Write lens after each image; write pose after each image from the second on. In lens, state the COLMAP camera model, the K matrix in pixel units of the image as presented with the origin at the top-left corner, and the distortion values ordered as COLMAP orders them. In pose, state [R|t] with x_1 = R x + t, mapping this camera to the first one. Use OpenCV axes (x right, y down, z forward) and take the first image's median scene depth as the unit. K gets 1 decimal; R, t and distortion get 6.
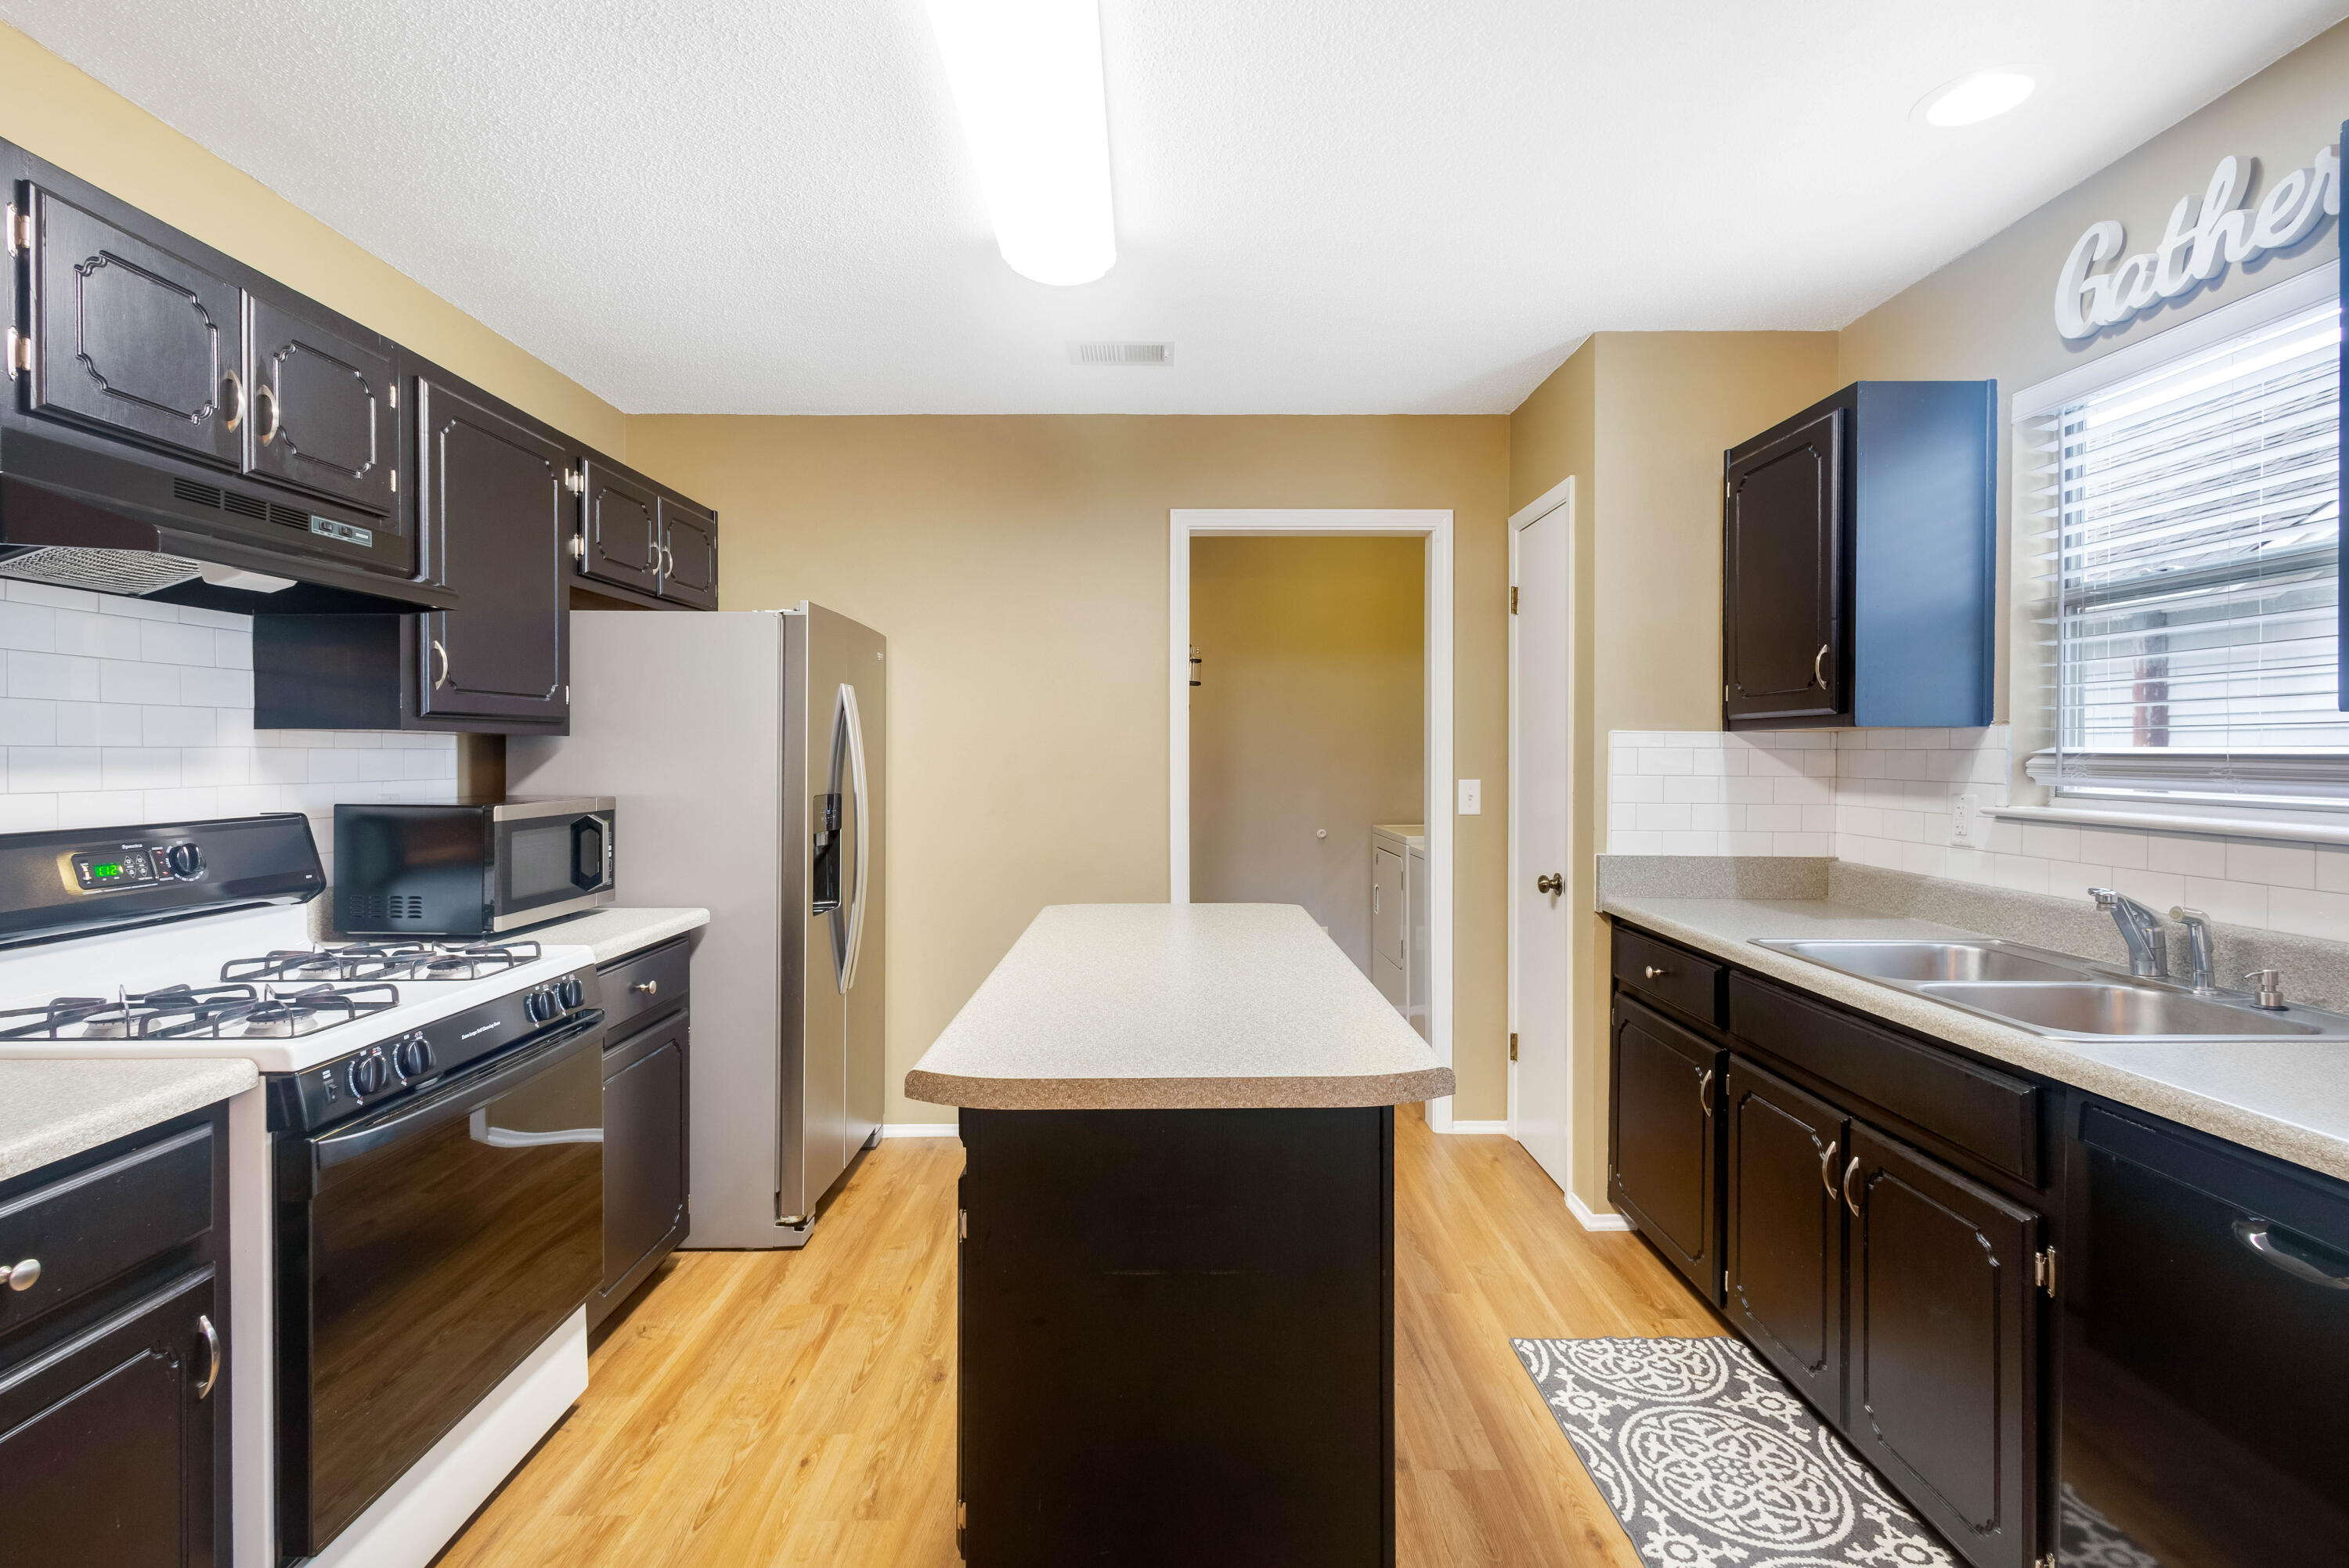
lens RADIAL K [[1110.7, 0, 1186.4], [0, 1110.7, 759.4], [0, 0, 1]] dist [0.009316, -0.000516]
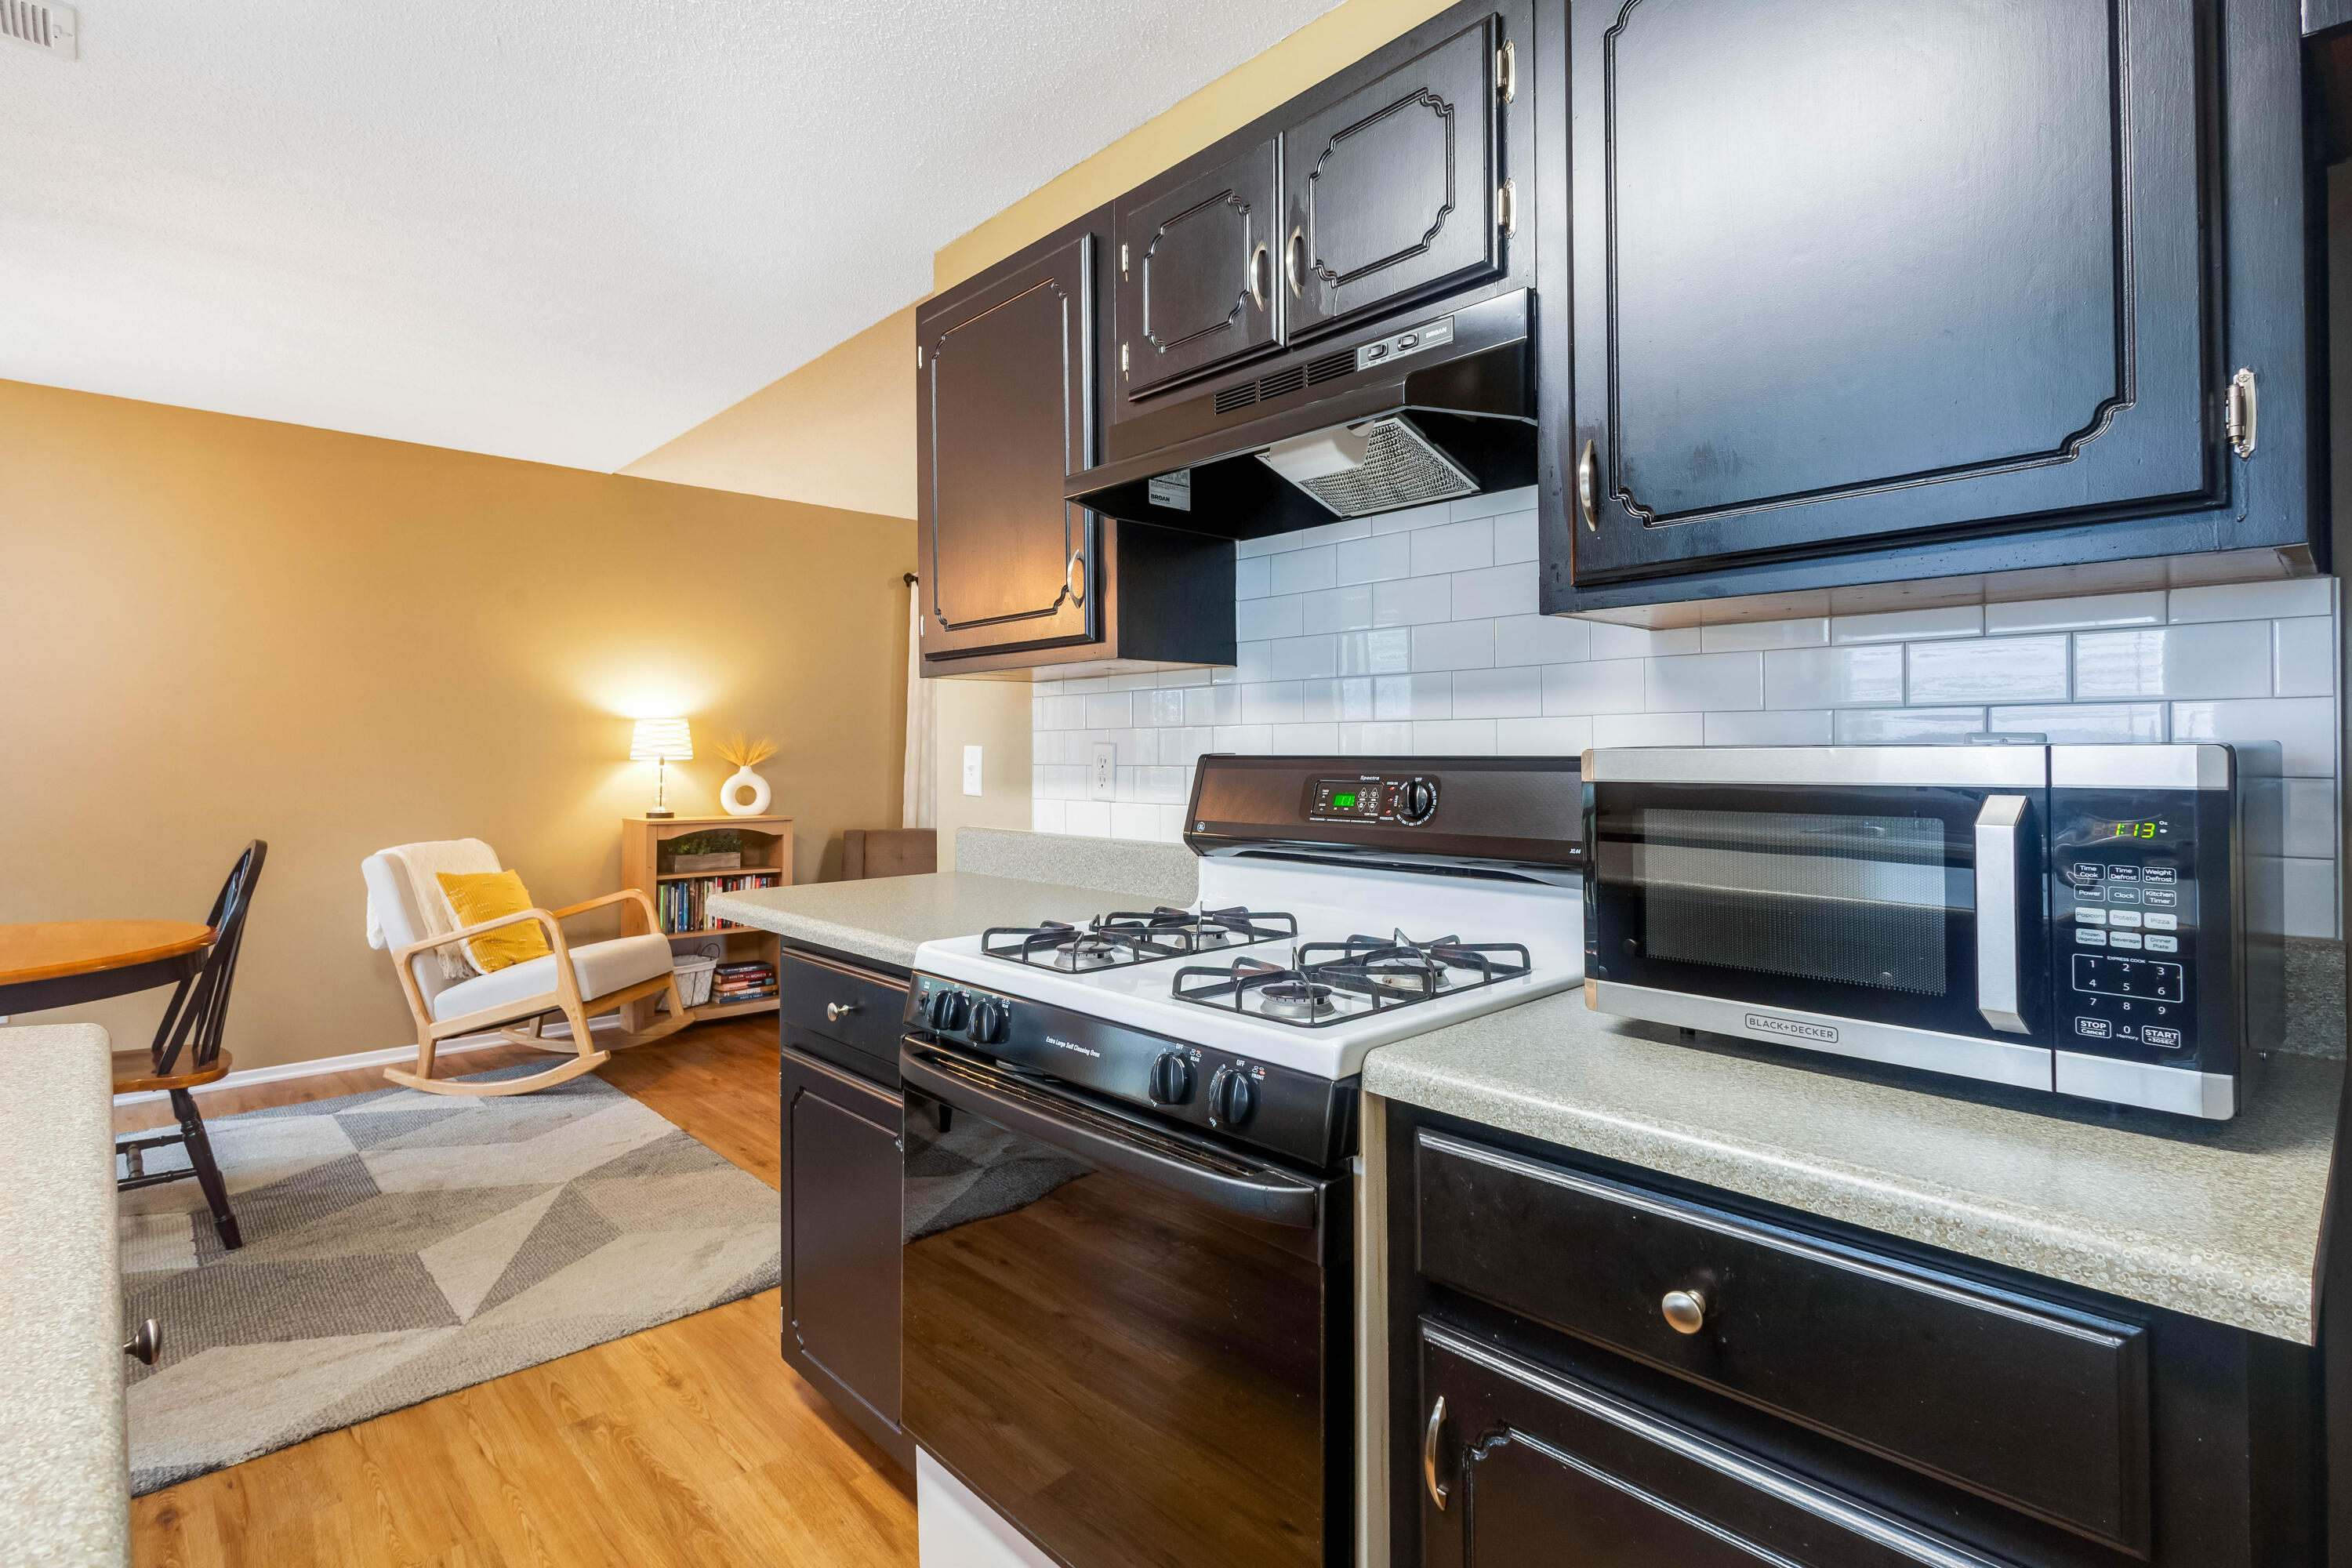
lens RADIAL K [[1124.6, 0, 1179.7], [0, 1124.6, 752.9], [0, 0, 1]] dist [0.010451, -0.000562]
pose [[-0.724872, 0.015315, -0.688713, -0.142895], [0.009007, 0.999878, 0.012755, 0.032785], [0.688824, 0.003042, -0.724922, 1.186117]]
